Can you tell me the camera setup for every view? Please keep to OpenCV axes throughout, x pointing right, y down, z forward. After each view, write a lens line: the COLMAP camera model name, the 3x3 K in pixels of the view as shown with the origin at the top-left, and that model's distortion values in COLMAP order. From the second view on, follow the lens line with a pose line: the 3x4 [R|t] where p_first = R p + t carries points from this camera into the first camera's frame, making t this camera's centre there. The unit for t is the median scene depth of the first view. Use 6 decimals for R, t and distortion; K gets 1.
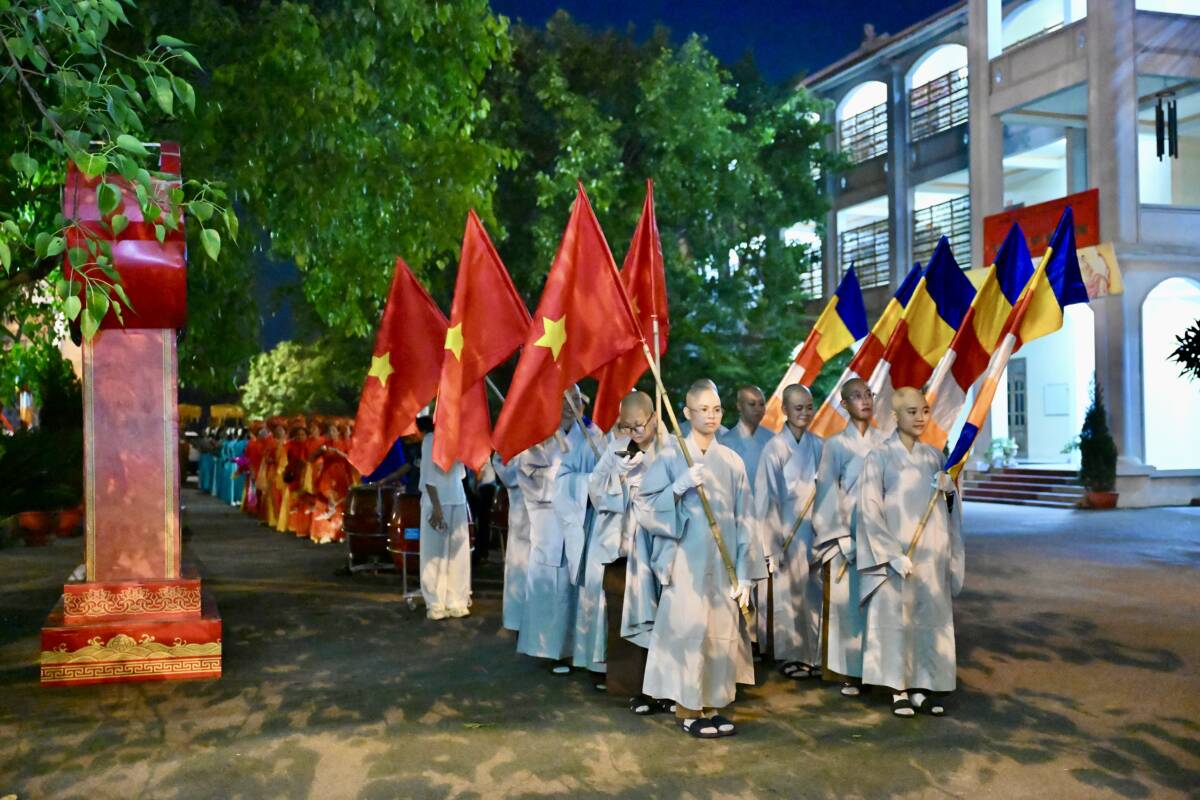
lens RADIAL K [[1394.0, 0, 601.3], [0, 1394.0, 402.4], [0, 0, 1]] dist [-0.014537, 0.000000]
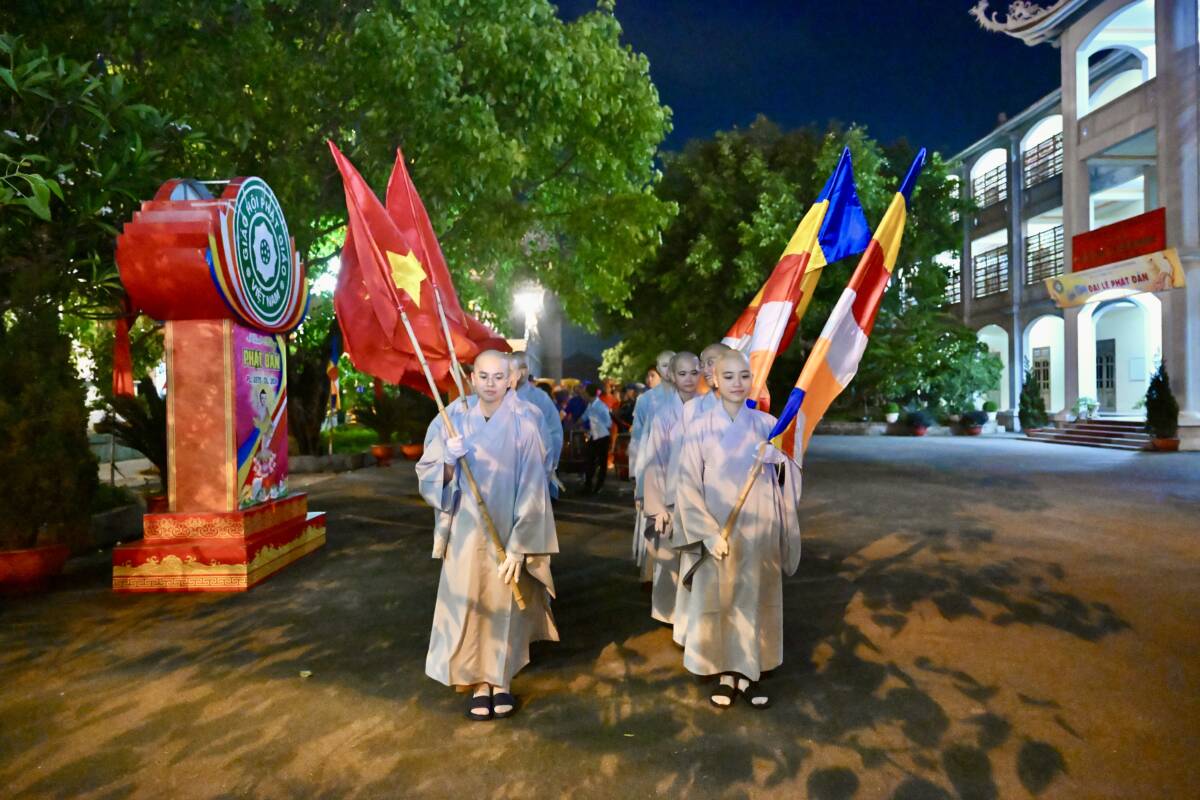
lens RADIAL K [[818.5, 0, 597.1], [0, 818.5, 397.6], [0, 0, 1]] dist [-0.007988, 0.005113]
pose [[0.957204, -0.002341, -0.289404, 0.055807], [0.009835, 0.999653, 0.024443, 0.001342], [0.289246, -0.026243, 0.956895, 0.086692]]
